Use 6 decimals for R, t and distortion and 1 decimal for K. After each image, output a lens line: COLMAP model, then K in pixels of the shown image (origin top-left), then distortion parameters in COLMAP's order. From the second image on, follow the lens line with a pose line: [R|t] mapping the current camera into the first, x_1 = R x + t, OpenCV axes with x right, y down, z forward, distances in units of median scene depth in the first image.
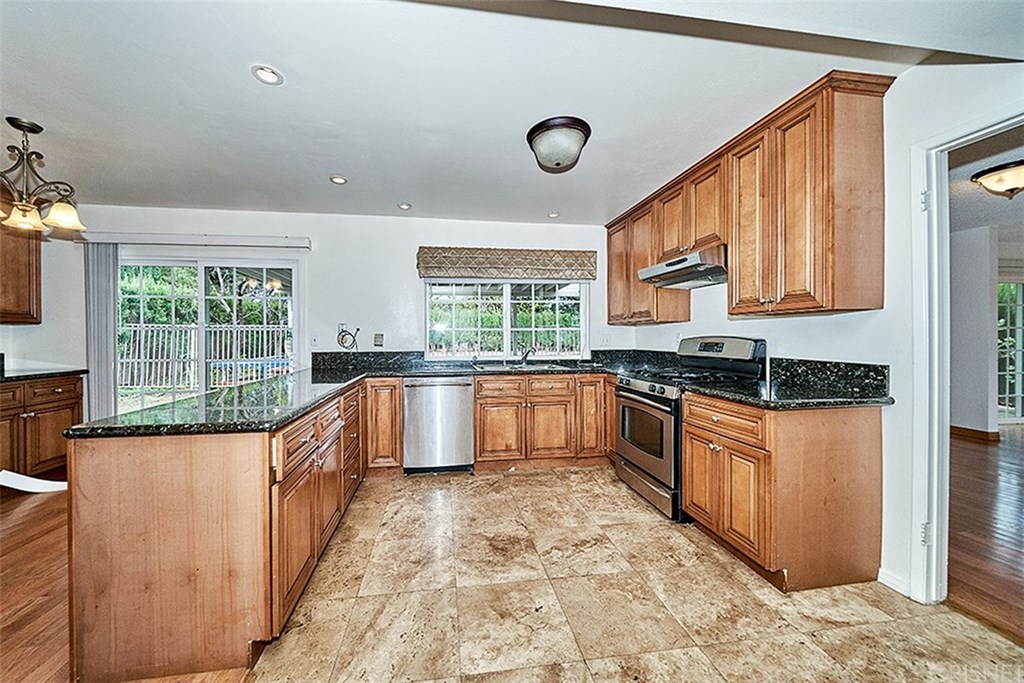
lens RADIAL K [[363.4, 0, 502.1], [0, 363.4, 331.9], [0, 0, 1]] dist [0.000585, -0.001021]
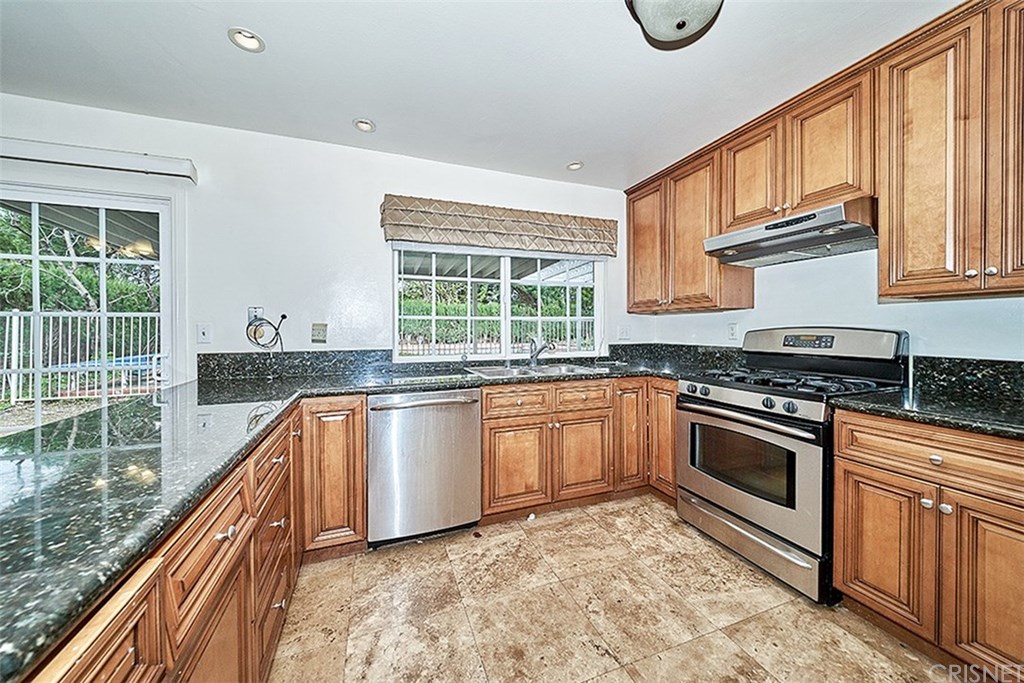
lens RADIAL K [[363.4, 0, 520.5], [0, 363.4, 324.1], [0, 0, 1]] dist [0.000585, -0.001021]
pose [[0.977136, 0.002453, 0.212602, -0.150733], [-0.002710, 0.999996, 0.000918, 0.006043], [-0.212599, -0.001473, 0.977138, 0.345024]]
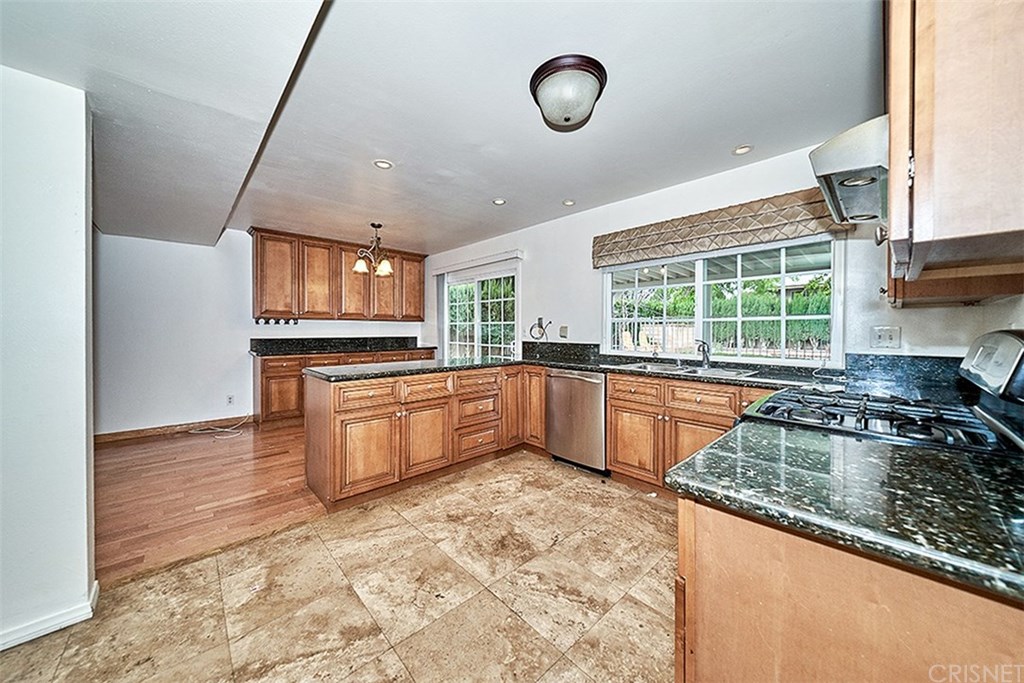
lens RADIAL K [[363.4, 0, 502.0], [0, 363.4, 323.0], [0, 0, 1]] dist [0.000585, -0.001021]
pose [[0.552049, -0.010286, -0.833748, 0.540384], [0.005069, 0.999947, -0.008980, 0.005877], [0.833796, 0.000731, 0.552072, 0.299421]]
